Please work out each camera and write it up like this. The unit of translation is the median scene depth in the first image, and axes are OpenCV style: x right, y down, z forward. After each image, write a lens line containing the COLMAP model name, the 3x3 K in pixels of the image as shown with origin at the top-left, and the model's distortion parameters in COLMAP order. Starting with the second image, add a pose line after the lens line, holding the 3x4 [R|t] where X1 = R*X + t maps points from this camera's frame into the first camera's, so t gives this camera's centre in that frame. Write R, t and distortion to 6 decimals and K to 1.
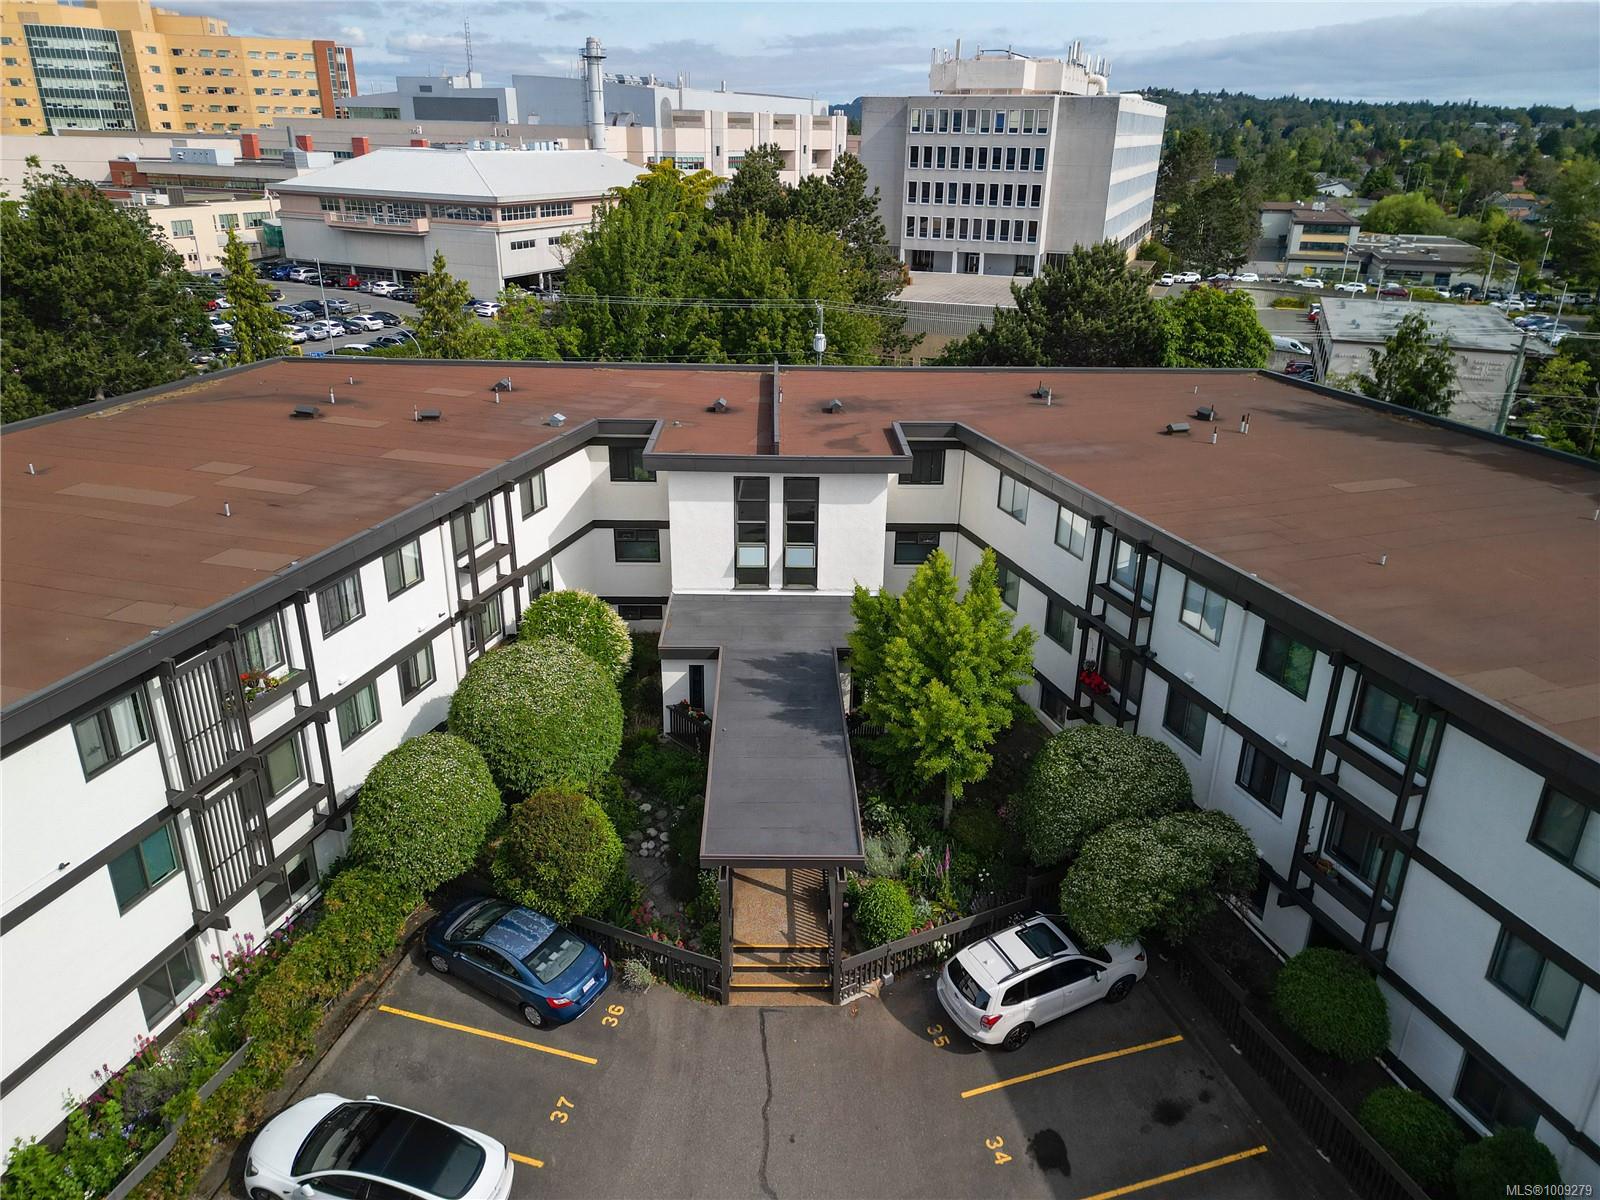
lens RADIAL K [[1112.1, 0, 800.0], [0, 1112.1, 600.0], [0, 0, 1]] dist [0.092969, -0.087572]
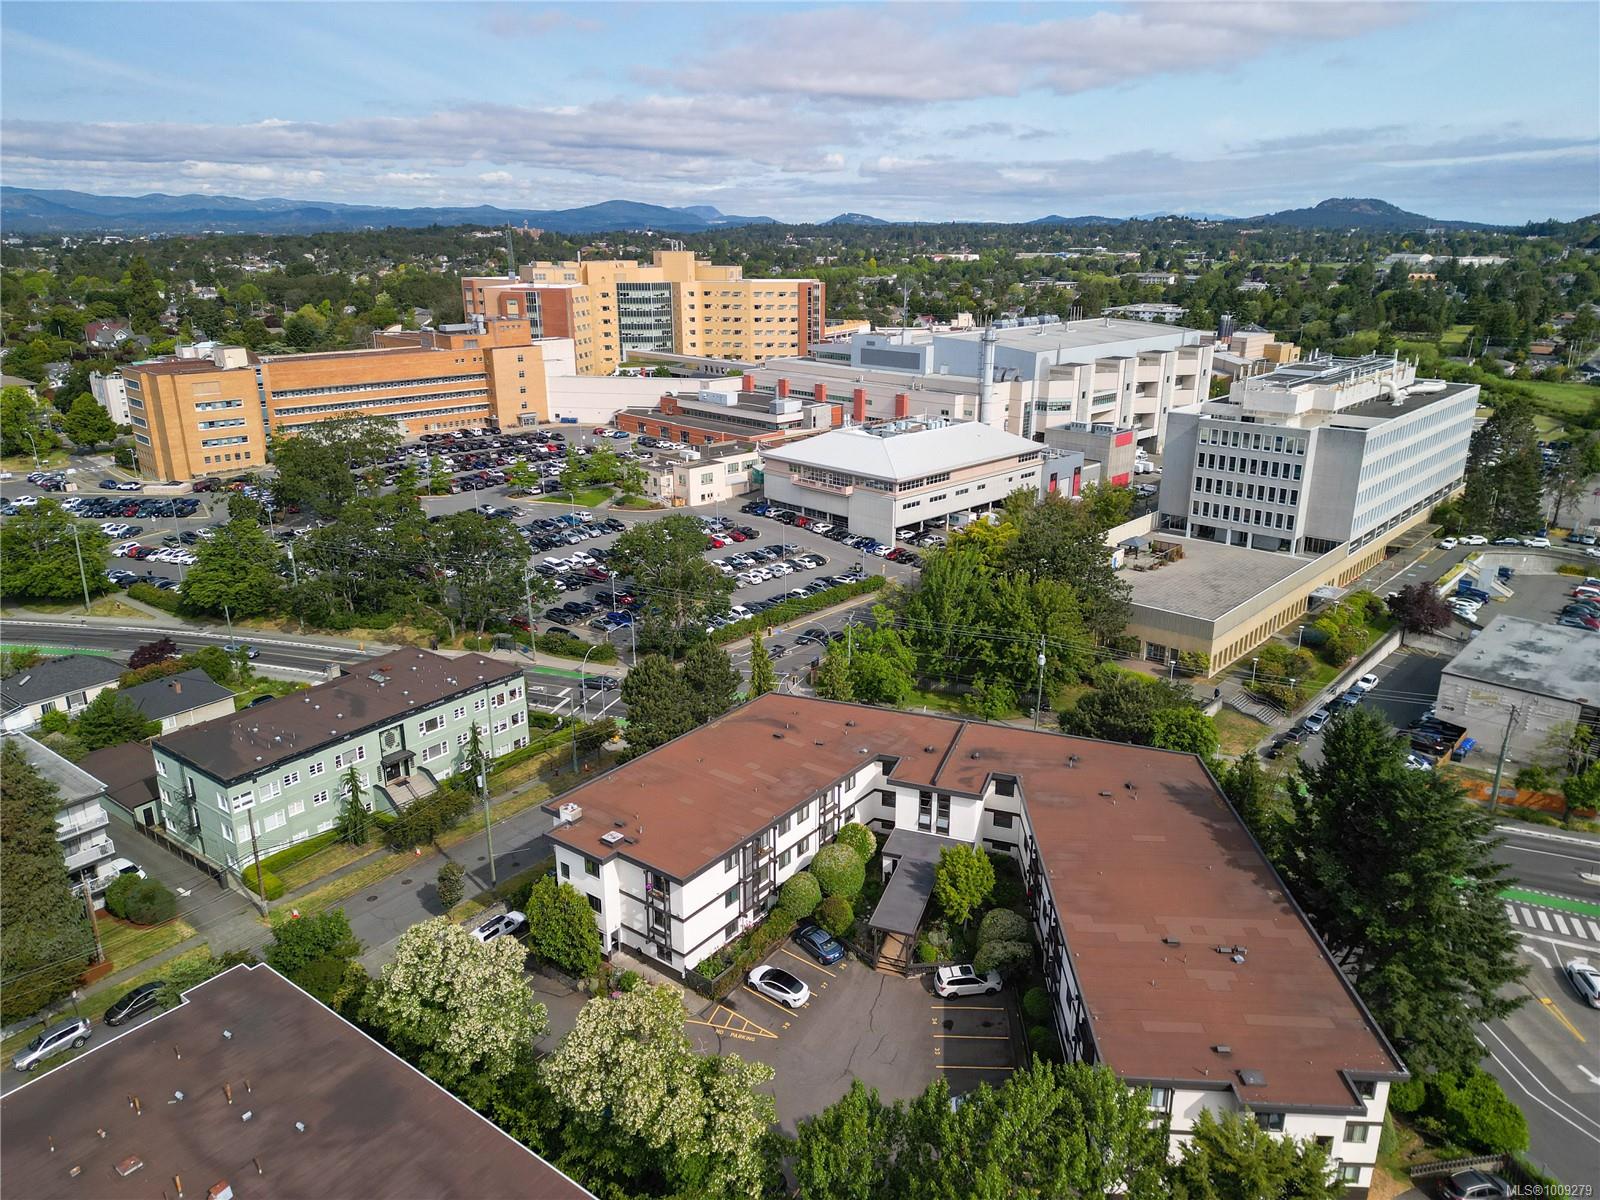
lens RADIAL K [[1112.1, 0, 800.0], [0, 1112.1, 600.0], [0, 0, 1]] dist [0.092969, -0.087572]
pose [[0.933174, 0.097973, -0.345816, 0.636103], [-0.125074, 0.990515, -0.056886, -0.427744], [0.336962, 0.096337, 0.936576, -1.911756]]
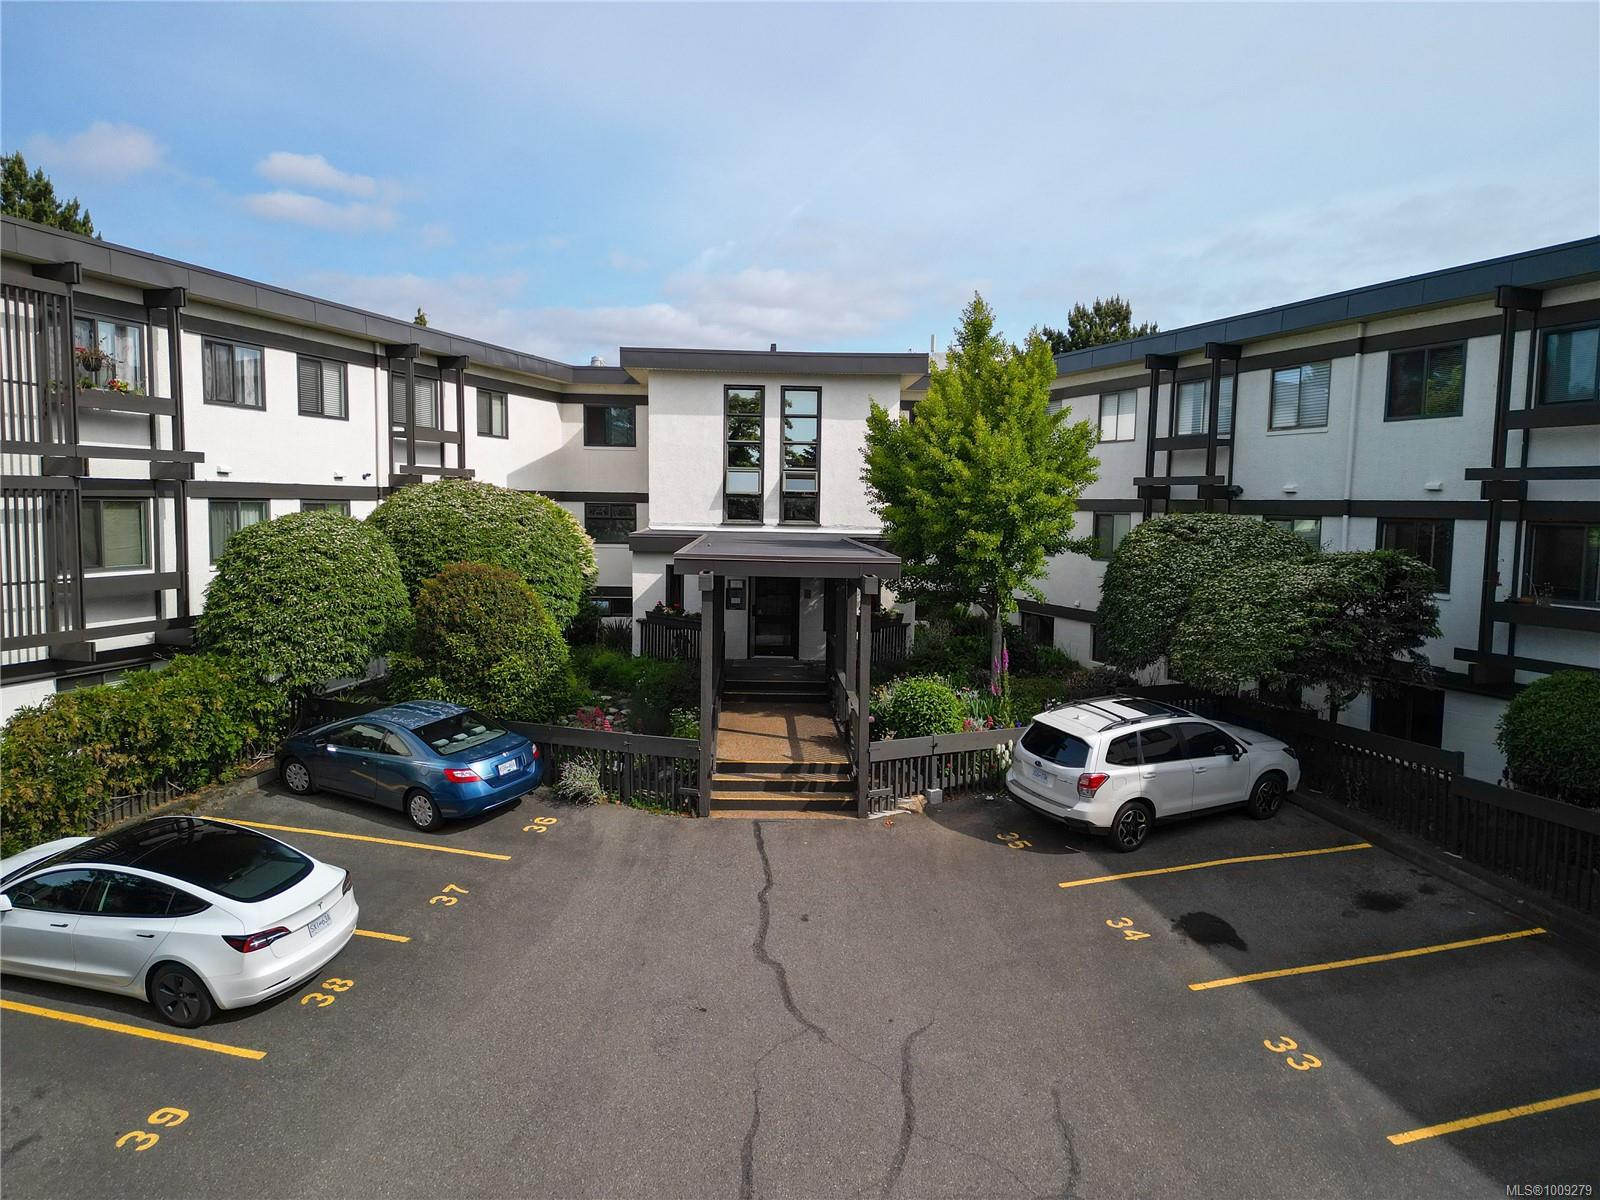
lens RADIAL K [[1112.1, 0, 800.0], [0, 1112.1, 600.0], [0, 0, 1]] dist [0.092969, -0.087572]
pose [[0.999898, 0.001128, 0.014207, -0.013512], [0.003243, 0.952686, -0.303939, 0.356962], [-0.013878, 0.303954, 0.952586, 0.241626]]
